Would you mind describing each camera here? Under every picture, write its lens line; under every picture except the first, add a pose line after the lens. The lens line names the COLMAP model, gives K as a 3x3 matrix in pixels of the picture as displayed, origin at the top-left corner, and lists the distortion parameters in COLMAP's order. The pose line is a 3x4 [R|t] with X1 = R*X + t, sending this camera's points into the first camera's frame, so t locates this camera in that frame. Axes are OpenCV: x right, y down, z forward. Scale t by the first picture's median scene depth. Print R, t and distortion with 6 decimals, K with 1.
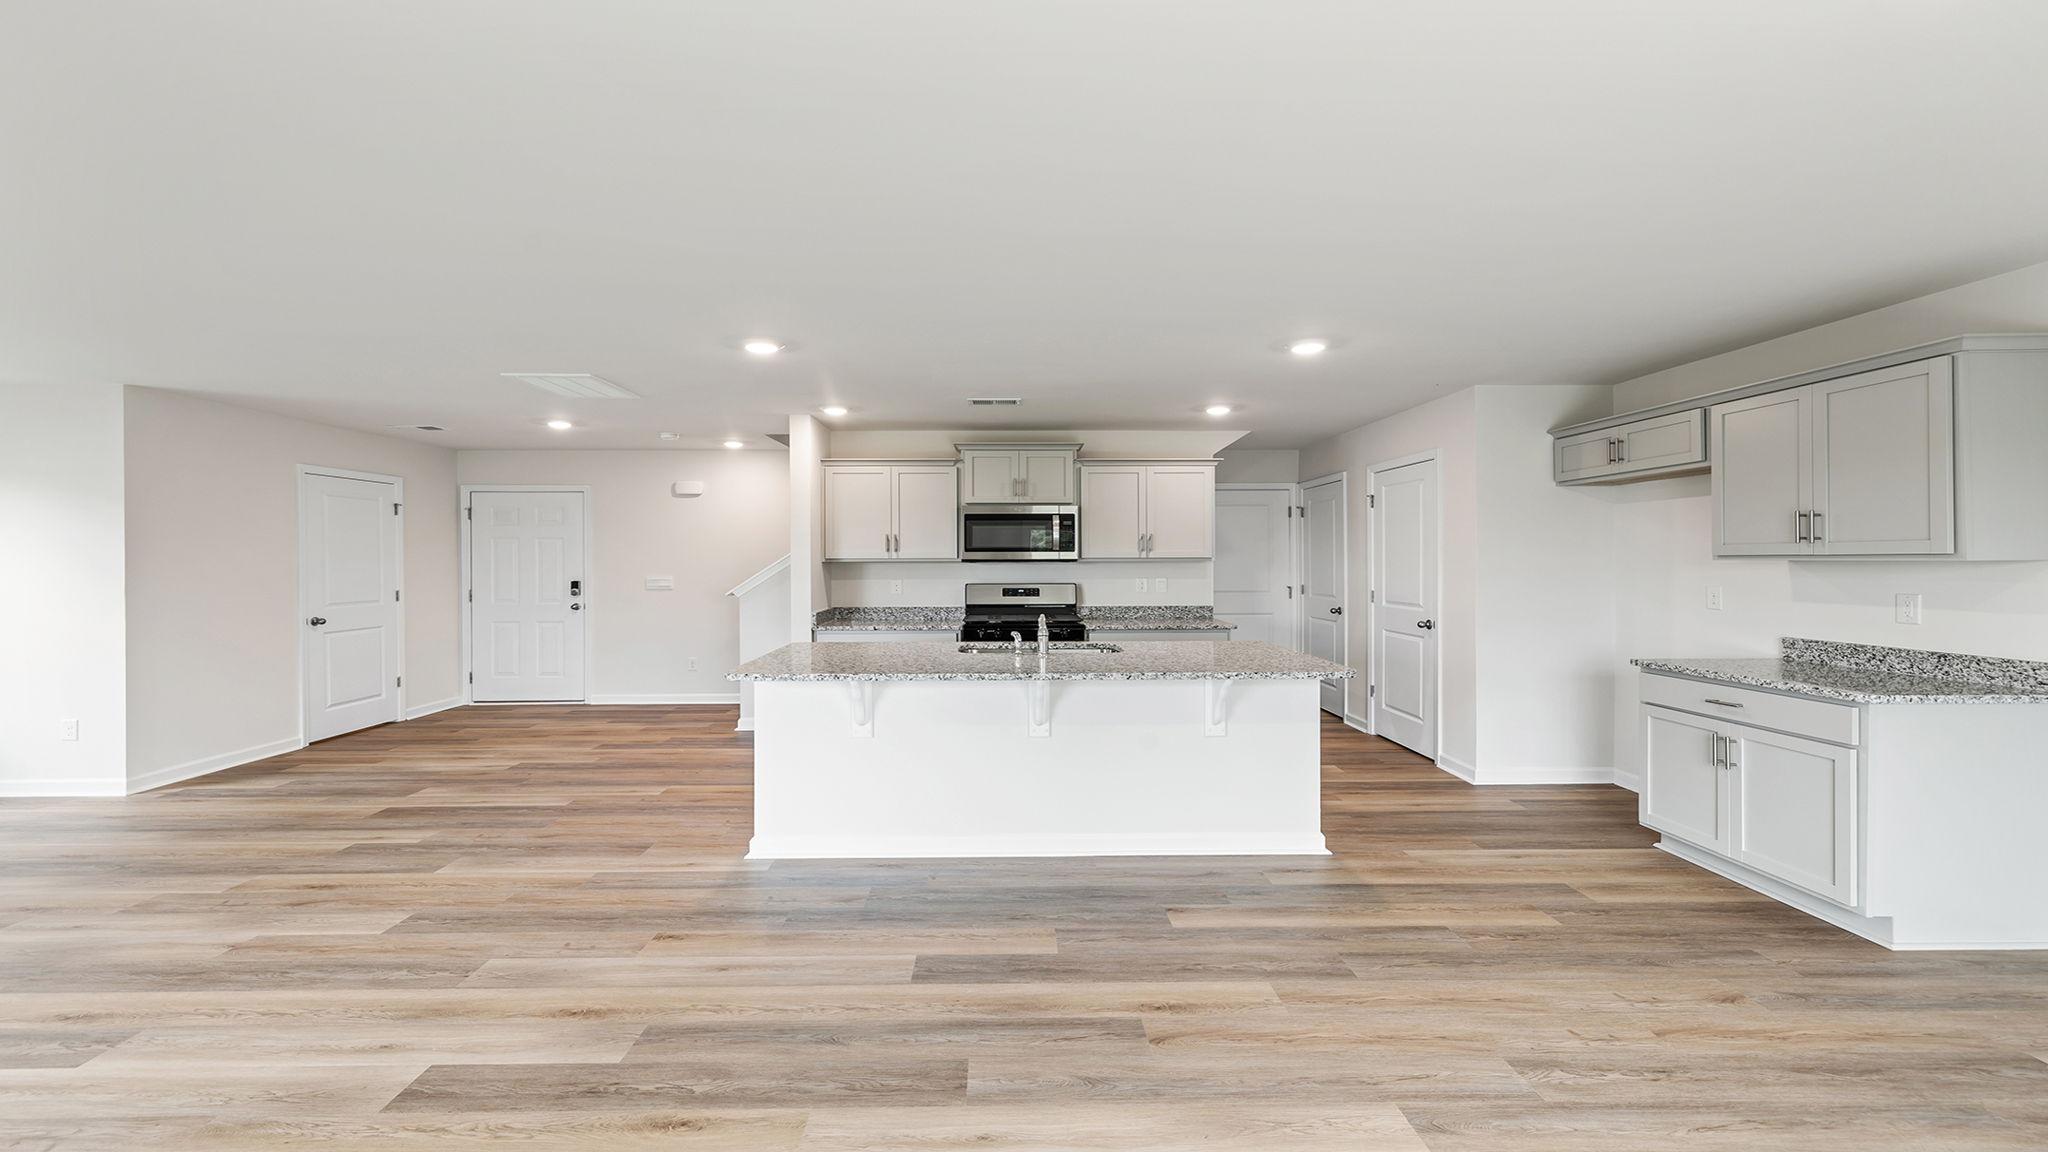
lens RADIAL K [[869.3, 0, 1012.0], [0, 869.3, 563.8], [0, 0, 1]] dist [0.000435, 0.000248]
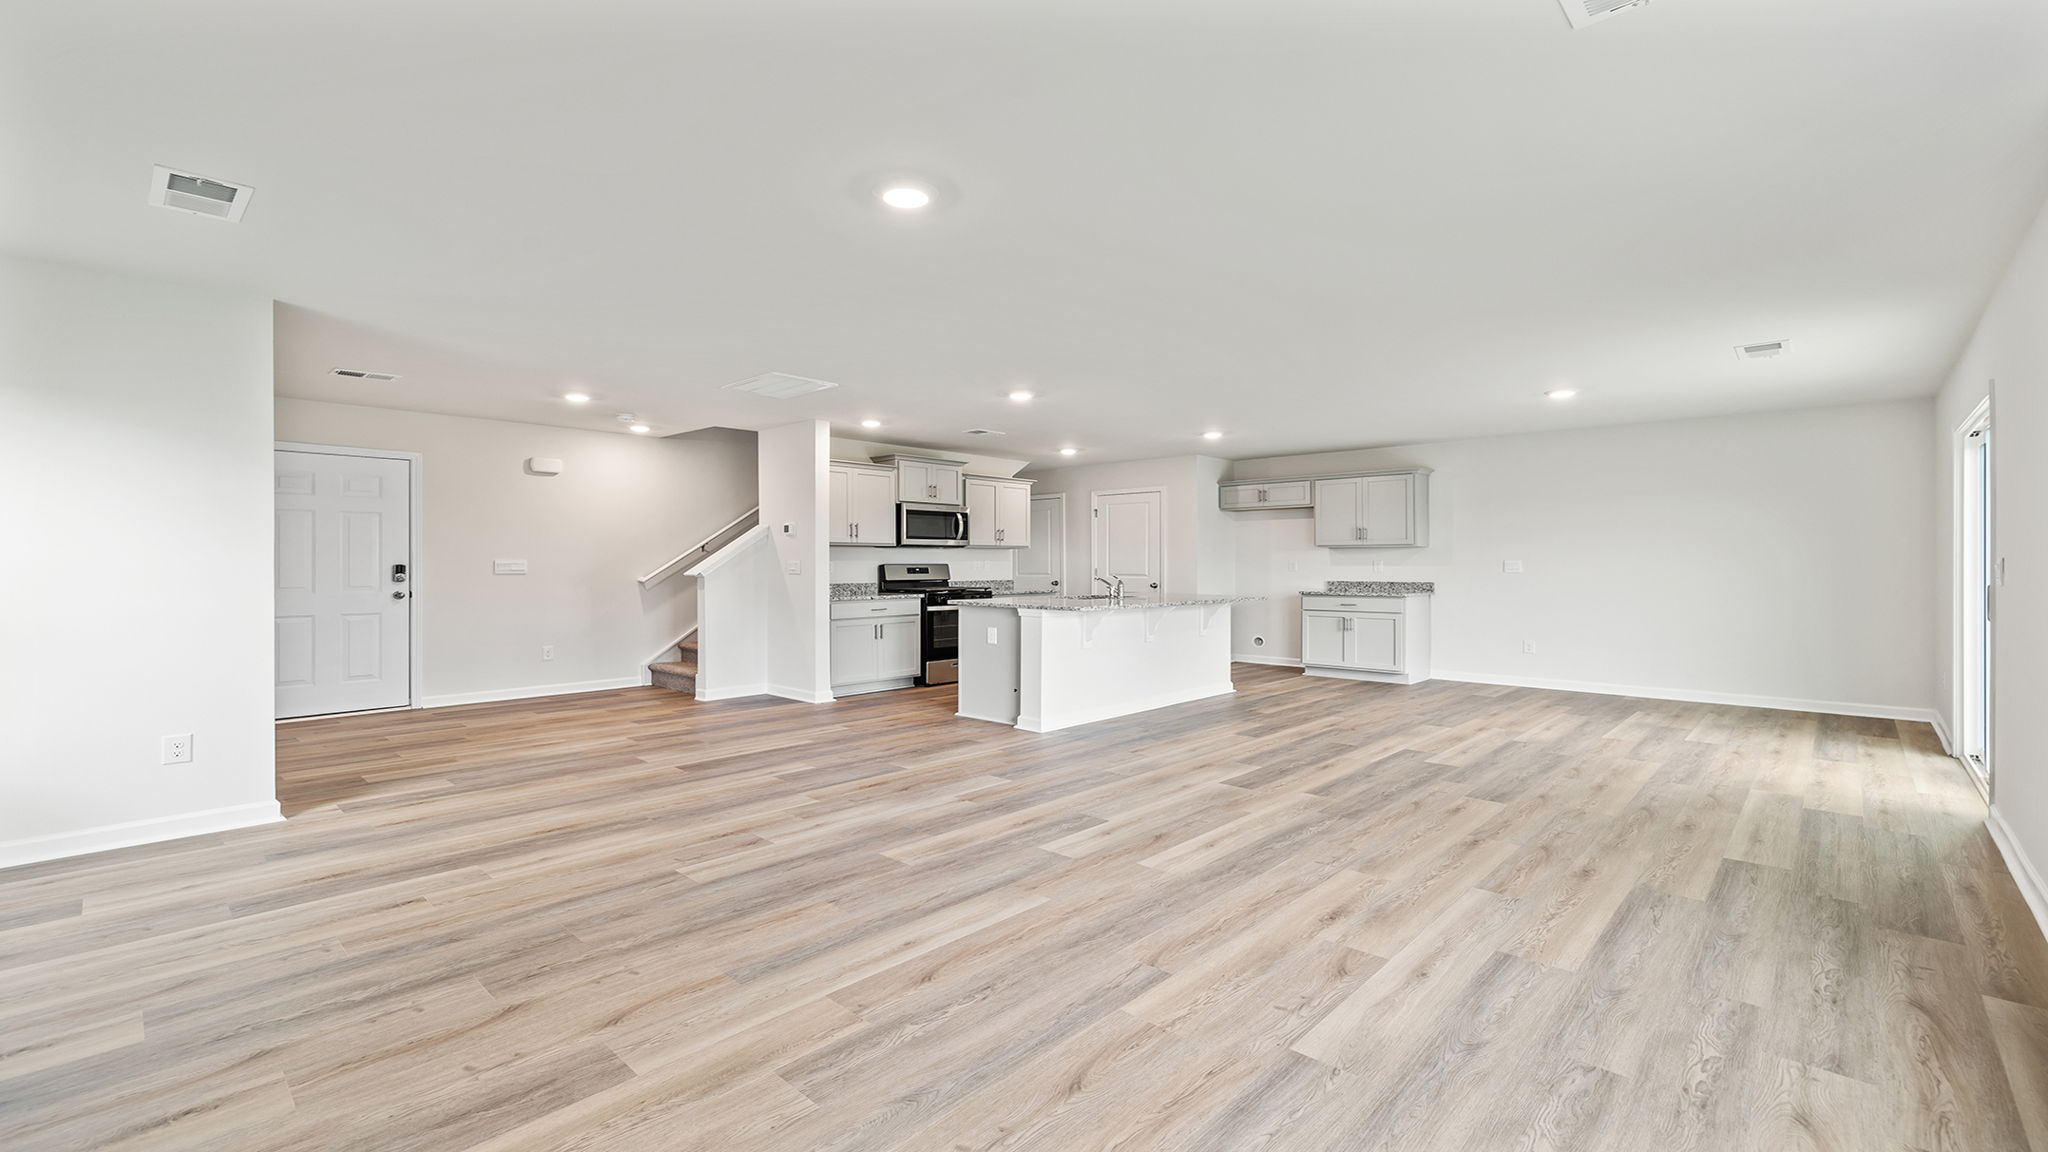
lens RADIAL K [[869.3, 0, 1008.2], [0, 869.3, 575.9], [0, 0, 1]] dist [0.000435, 0.000248]
pose [[0.701098, -0.008203, 0.713017, -1.429127], [0.000703, 0.999941, 0.010813, 0.045615], [-0.713064, -0.007080, 0.701063, -0.032806]]
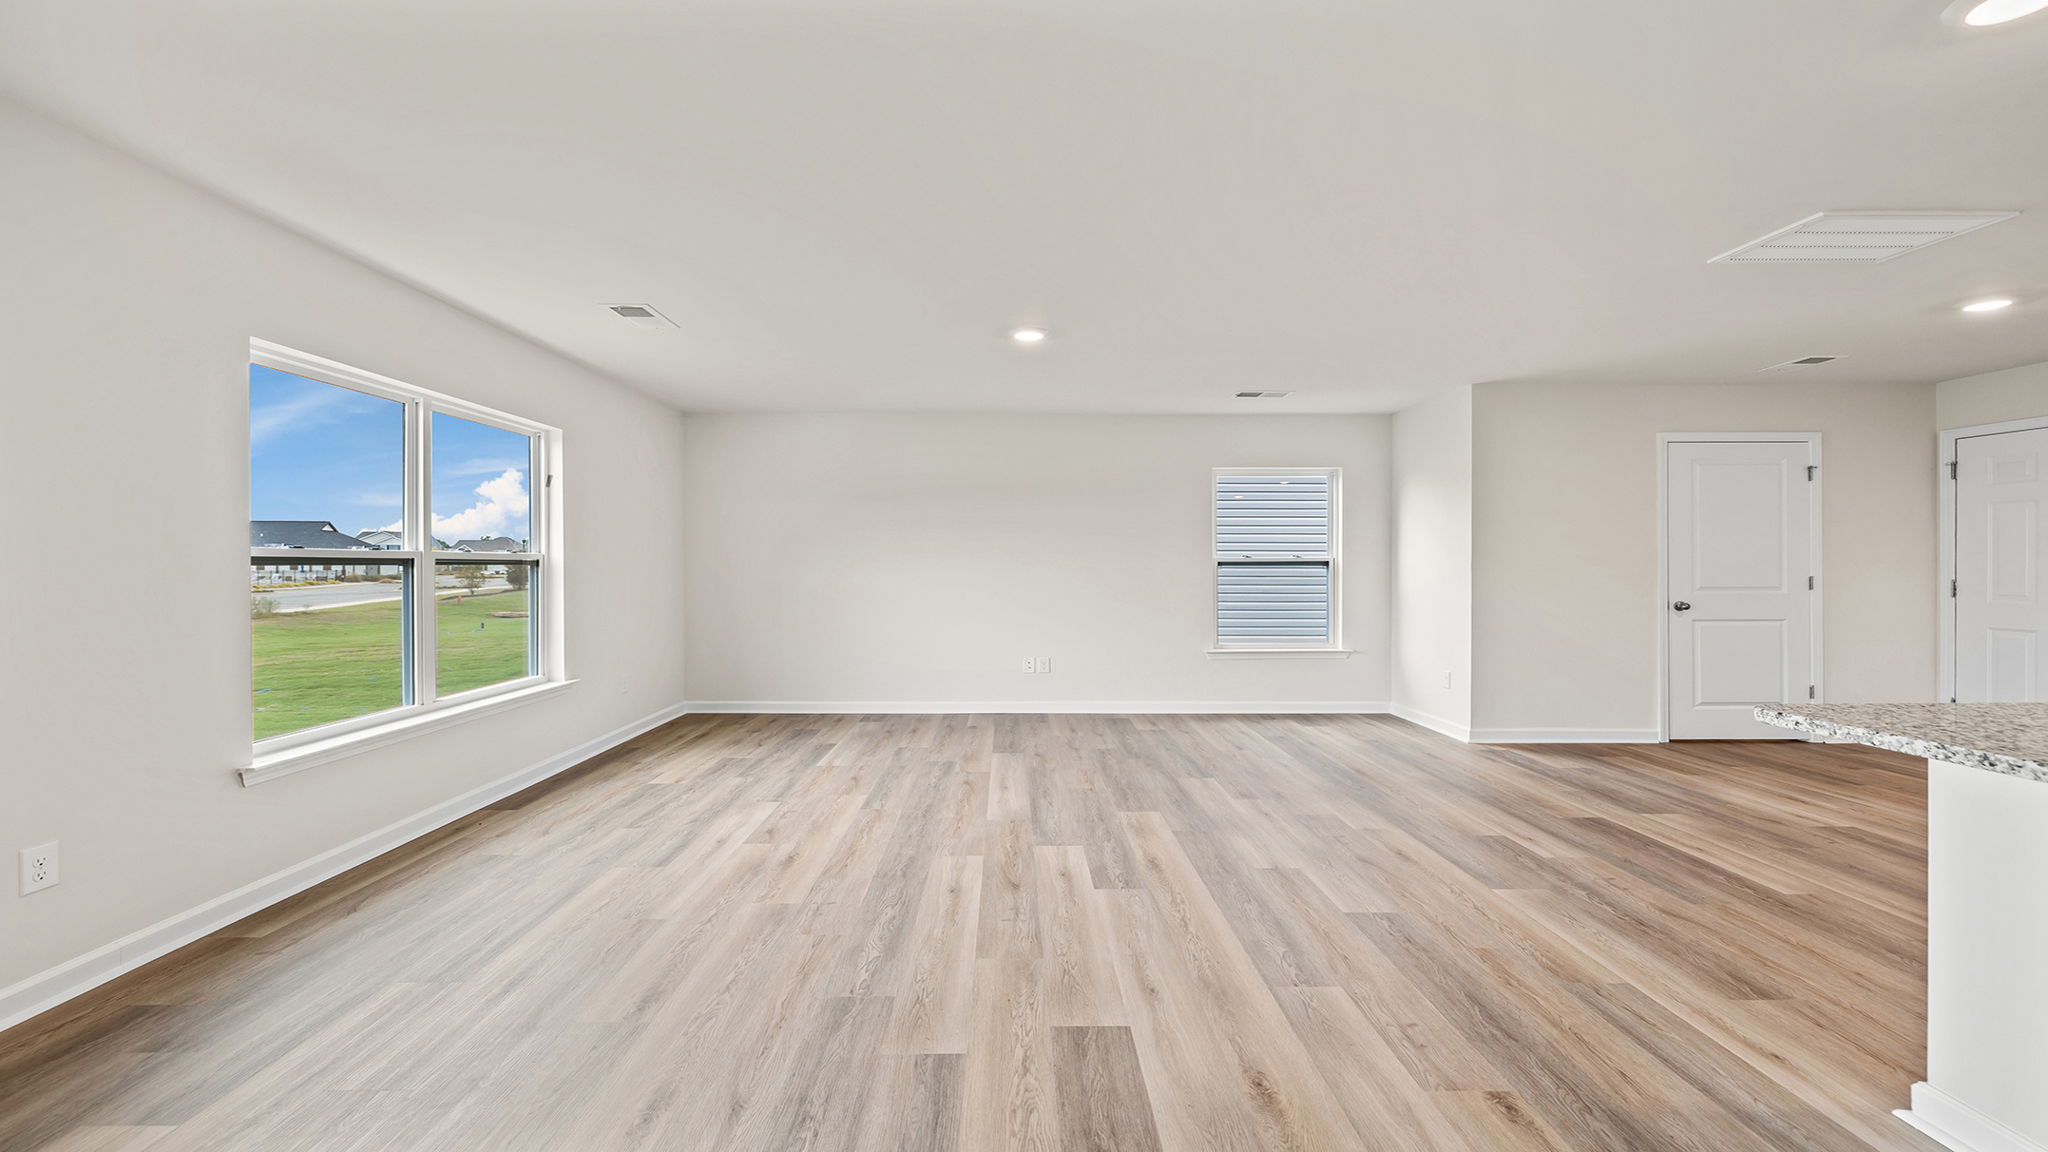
lens RADIAL K [[871.2, 0, 1009.1], [0, 871.2, 571.3], [0, 0, 1]] dist [-0.000070, 0.000340]
pose [[-0.008191, 0.009287, -0.999923, 0.168919], [-0.003476, 0.999951, 0.009315, 0.039630], [0.999960, 0.003552, -0.008158, 0.513608]]
